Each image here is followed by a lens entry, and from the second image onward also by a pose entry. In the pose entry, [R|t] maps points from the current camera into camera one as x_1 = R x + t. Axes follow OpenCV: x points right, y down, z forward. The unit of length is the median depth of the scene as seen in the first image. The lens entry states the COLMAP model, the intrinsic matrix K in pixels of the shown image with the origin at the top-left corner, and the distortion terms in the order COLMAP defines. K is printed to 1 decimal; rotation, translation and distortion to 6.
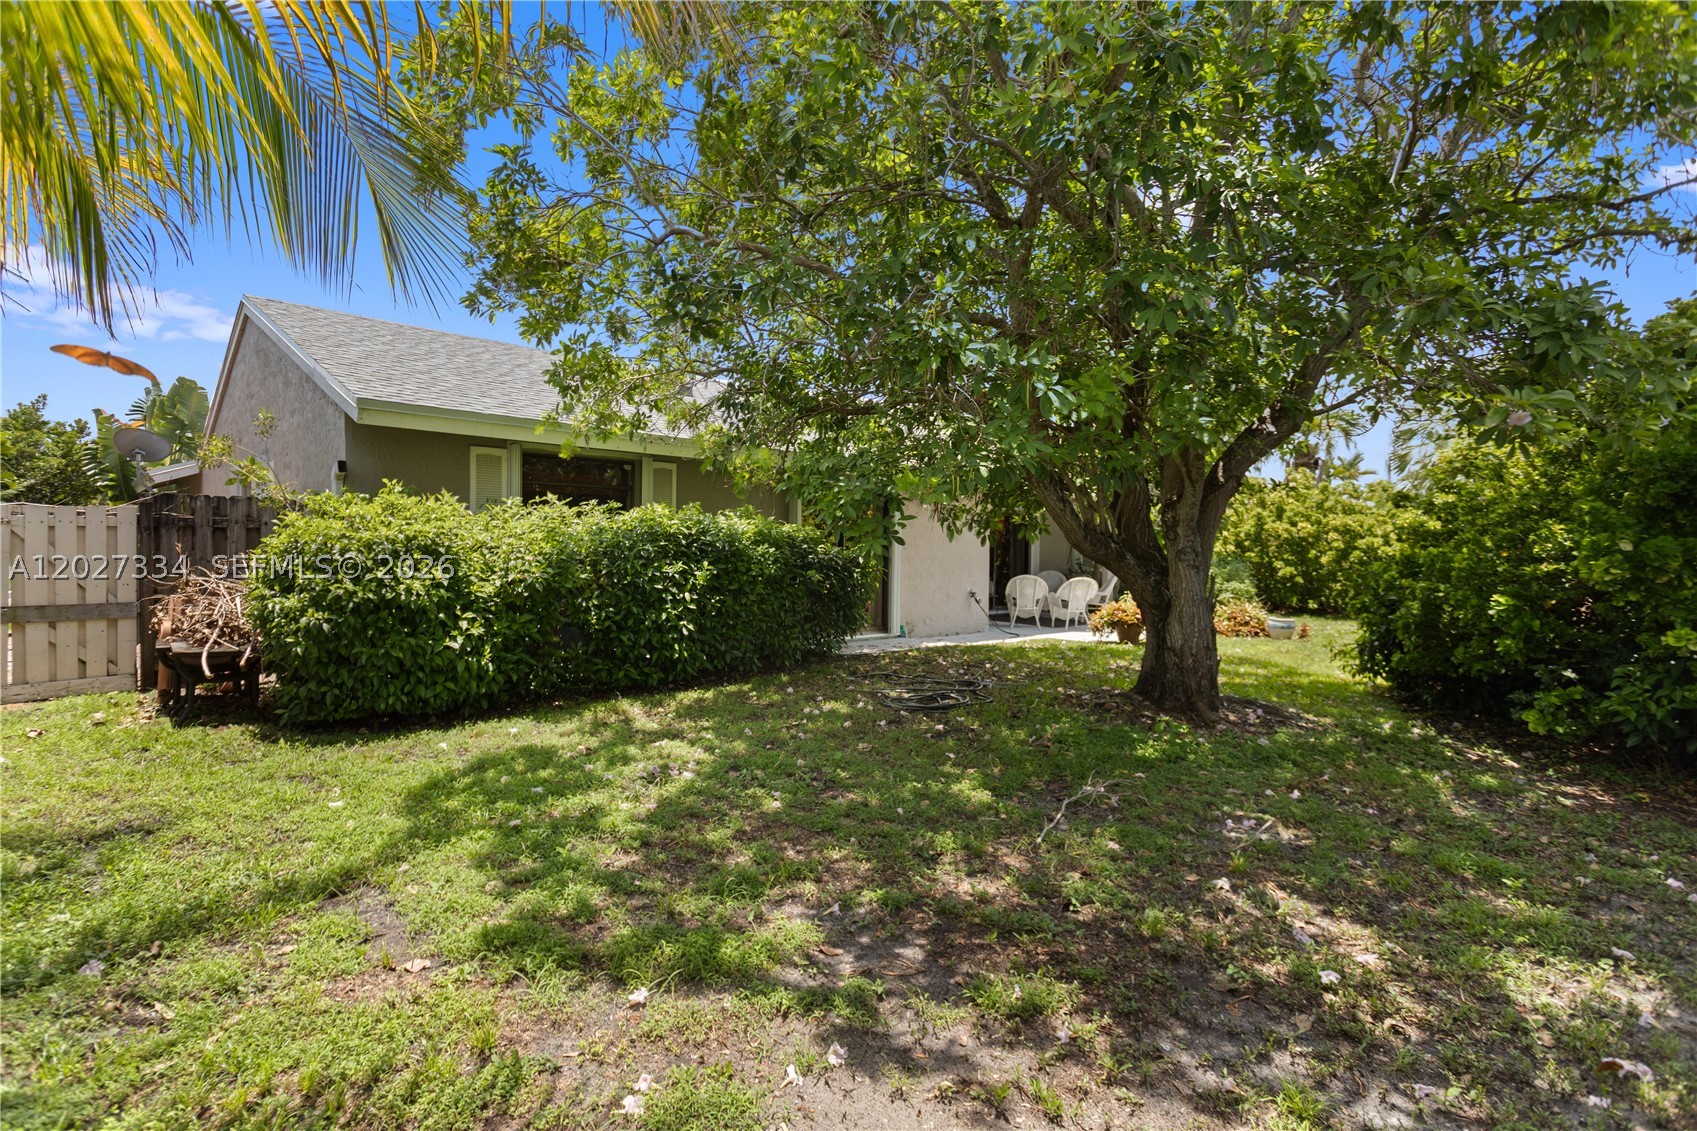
lens RADIAL K [[847.5, 0, 809.7], [0, 847.5, 555.5], [0, 0, 1]] dist [0.002364, 0.000168]
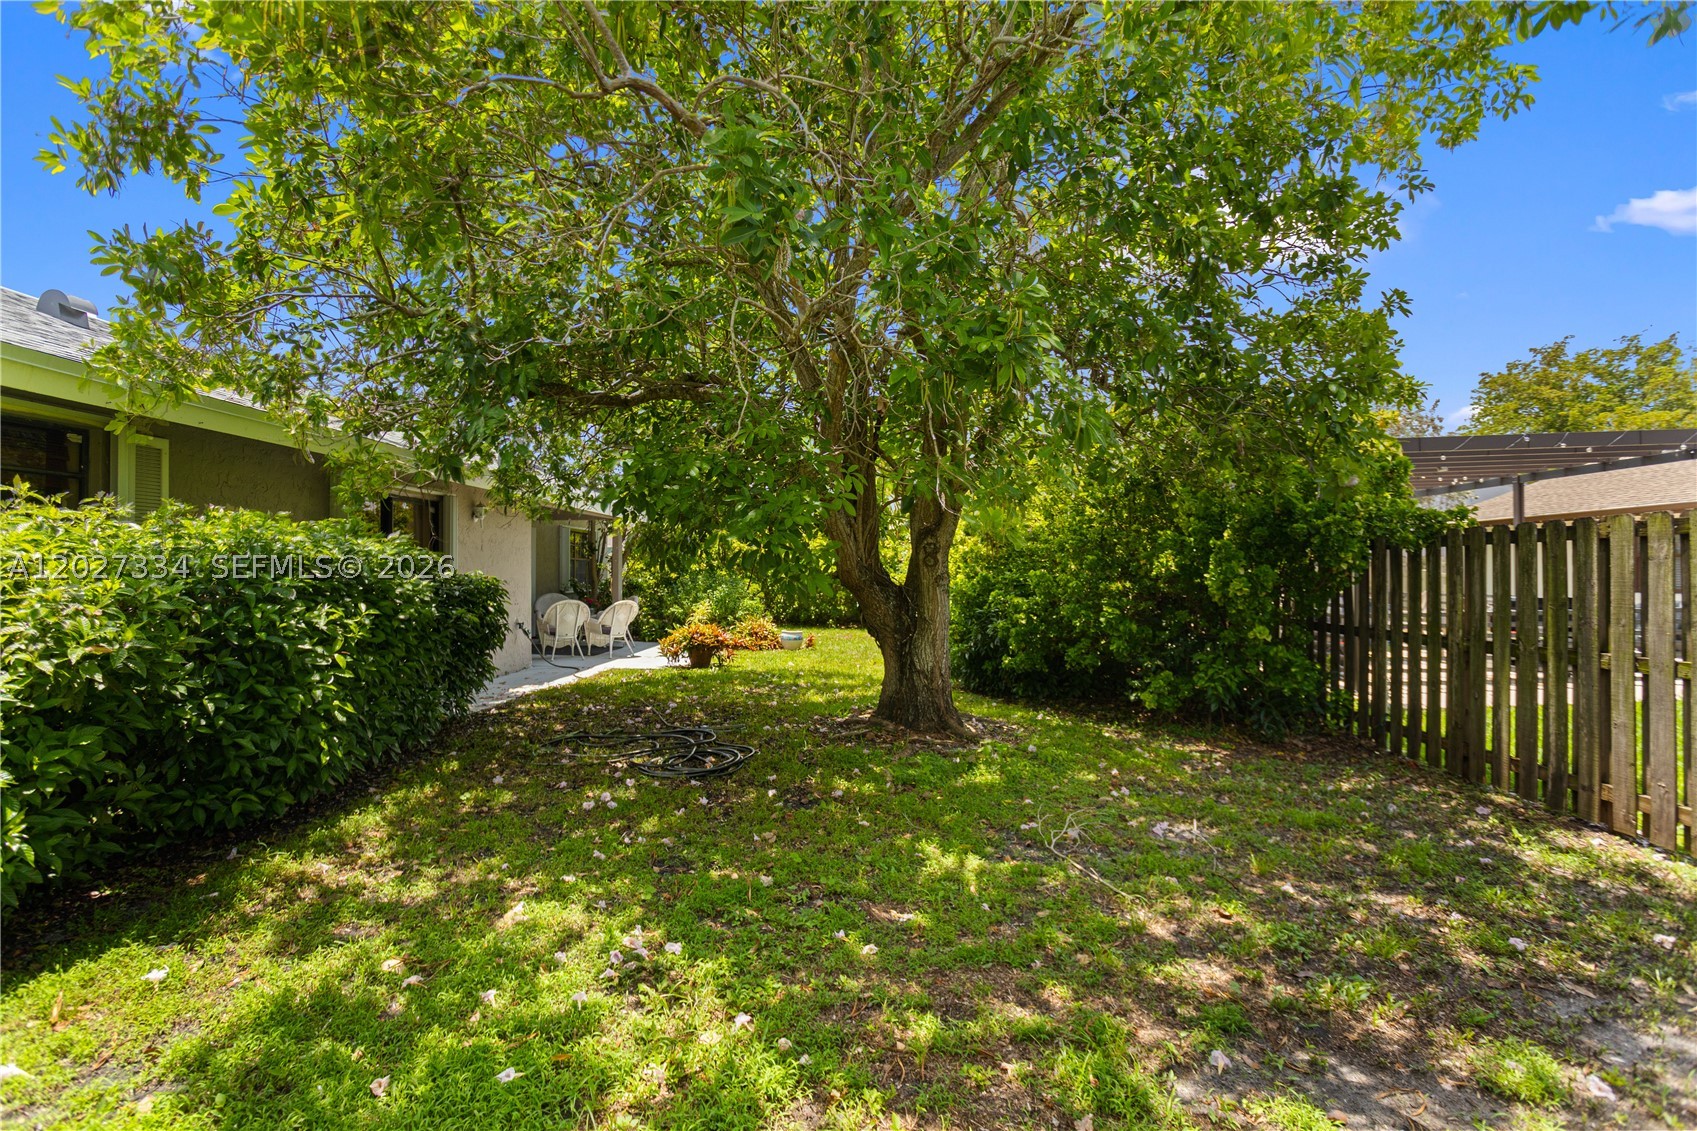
lens RADIAL K [[847.5, 0, 809.7], [0, 847.5, 555.5], [0, 0, 1]] dist [0.002364, 0.000168]
pose [[0.704924, 0.001141, 0.709282, -0.239716], [0.011576, 0.999847, -0.013113, -0.011043], [-0.709189, 0.017454, 0.704803, 0.222826]]
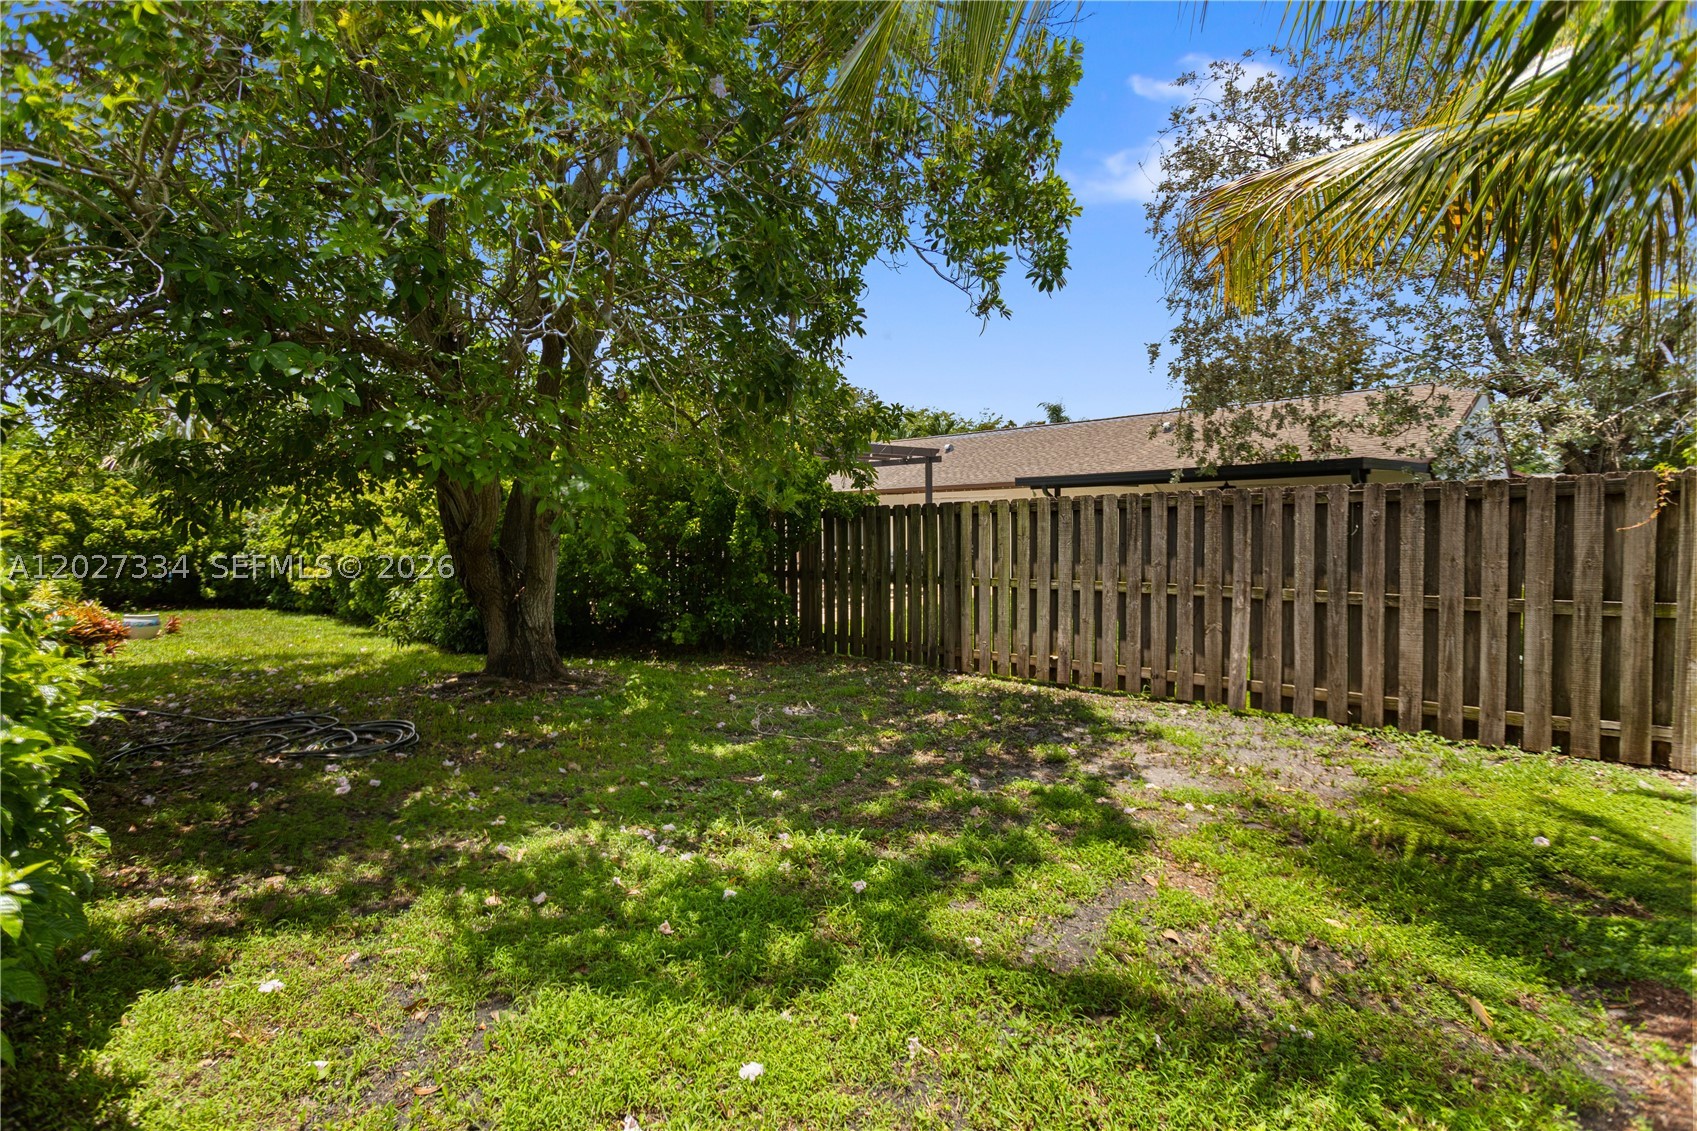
lens RADIAL K [[847.5, 0, 809.7], [0, 847.5, 555.5], [0, 0, 1]] dist [0.002364, 0.000168]
pose [[-0.016820, -0.046210, 0.998790, -0.384141], [0.019908, 0.998718, 0.046542, -0.018402], [-0.999660, 0.020667, -0.015879, 0.348442]]
